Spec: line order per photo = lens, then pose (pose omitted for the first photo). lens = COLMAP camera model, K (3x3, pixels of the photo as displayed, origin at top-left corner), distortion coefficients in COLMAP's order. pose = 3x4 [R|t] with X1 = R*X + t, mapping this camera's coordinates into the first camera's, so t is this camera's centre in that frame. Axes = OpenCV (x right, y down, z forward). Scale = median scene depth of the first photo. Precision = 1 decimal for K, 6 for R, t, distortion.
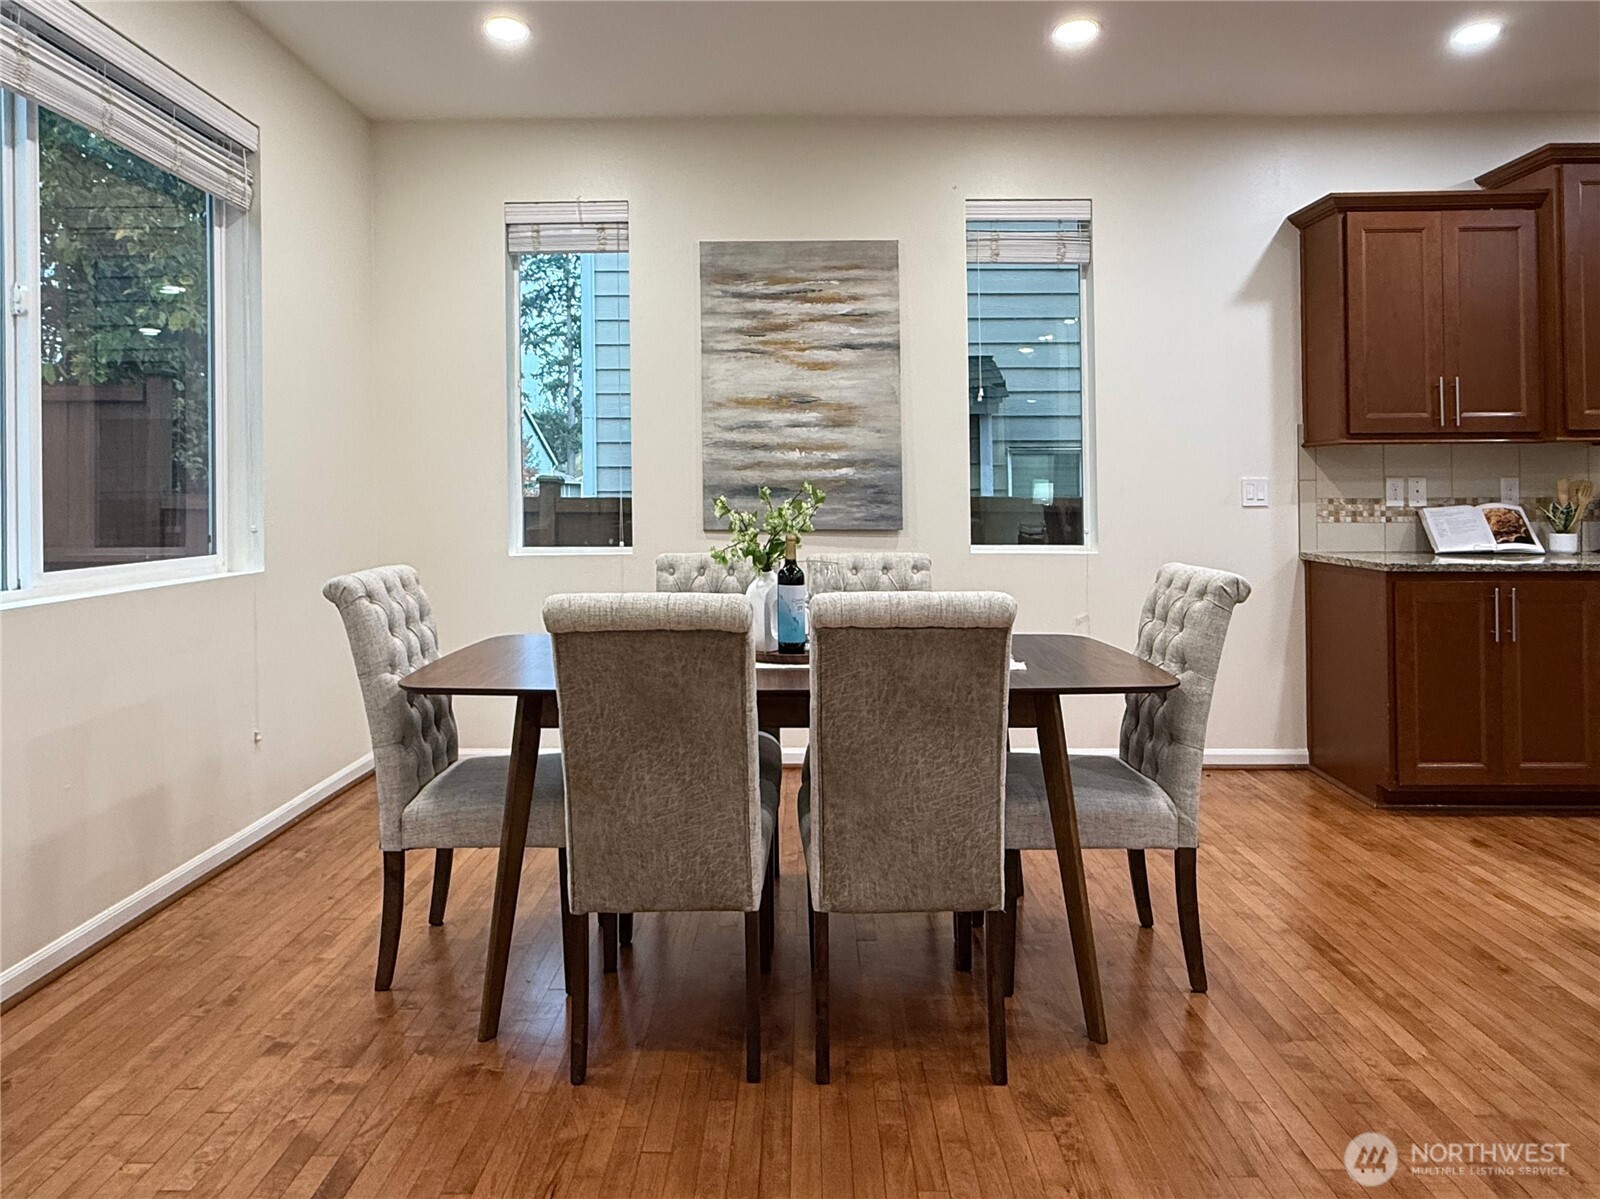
lens RADIAL K [[1182.8, 0, 799.6], [0, 1182.8, 619.2], [0, 0, 1]] dist [-0.002083, 0.001912]
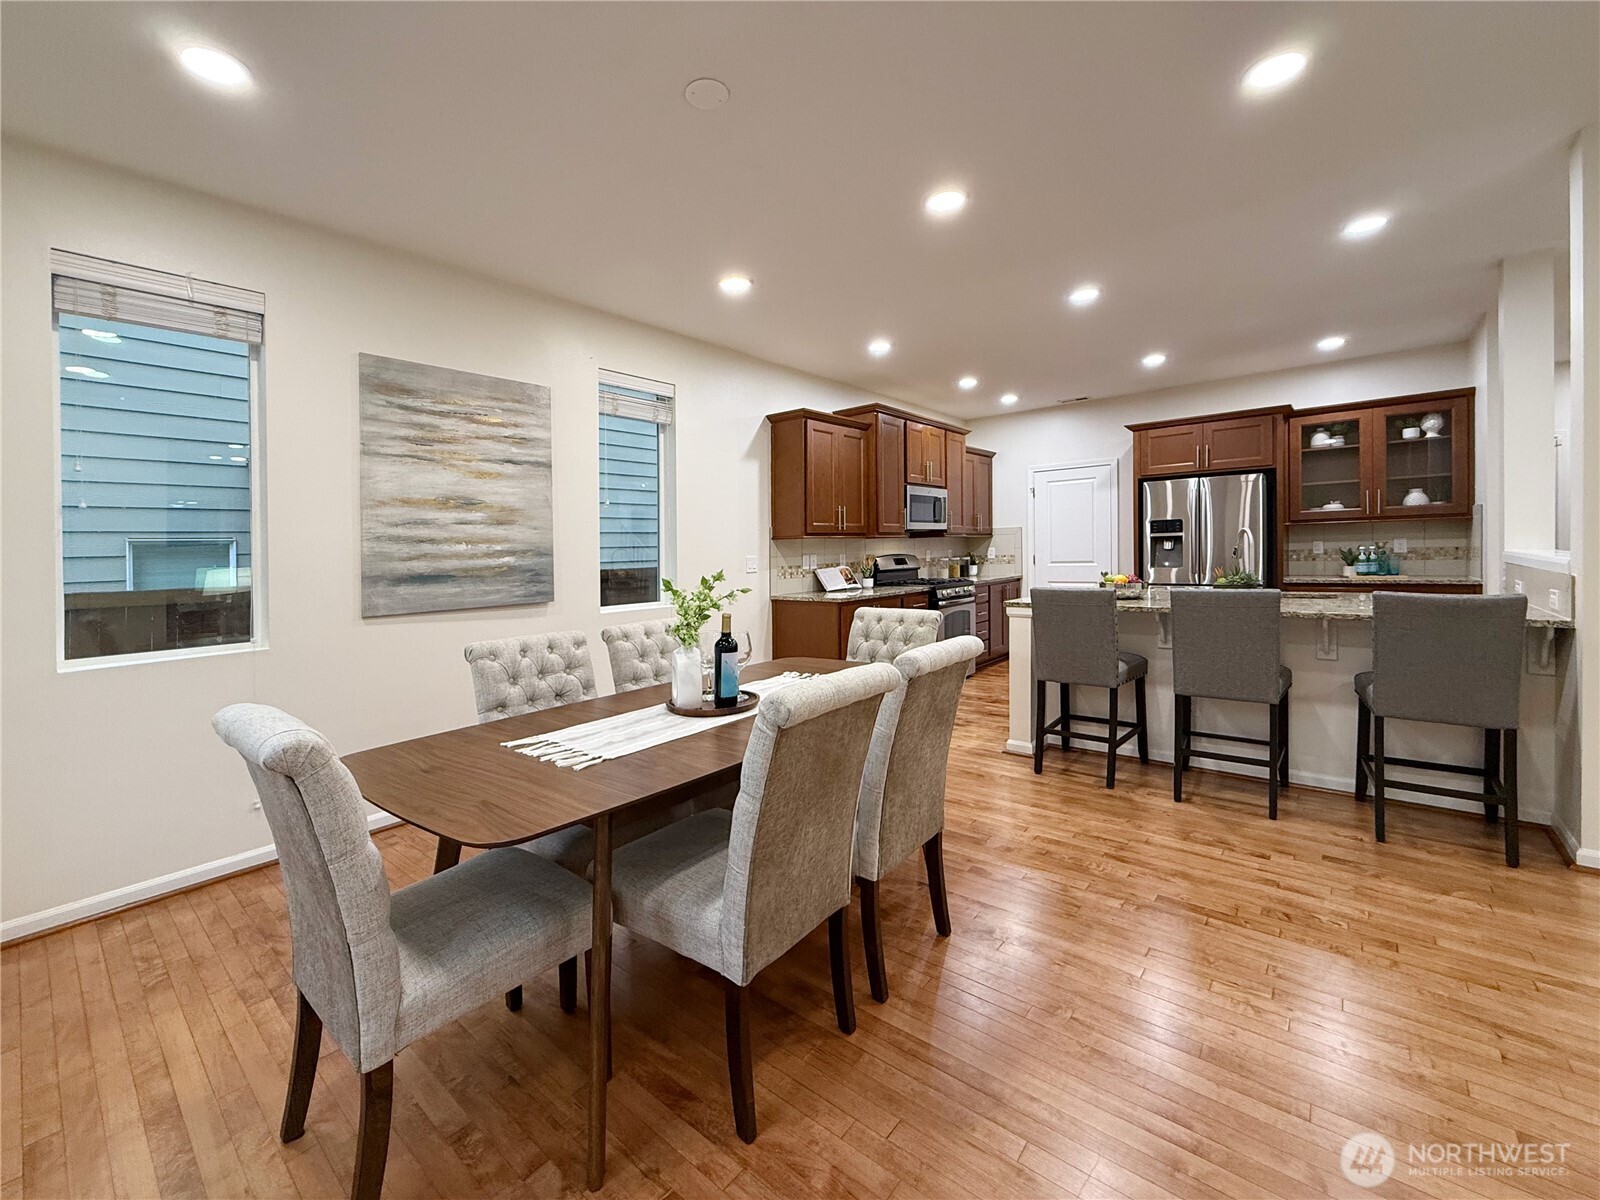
lens RADIAL K [[652.4, 0, 800.0], [0, 652.4, 600.0], [0, 0, 1]] dist [-0.001691, -0.000022]
pose [[0.562837, -0.081550, 0.822535, -0.367585], [0.115292, 0.993139, 0.019574, -0.060254], [-0.818488, 0.083815, 0.568378, 0.353910]]
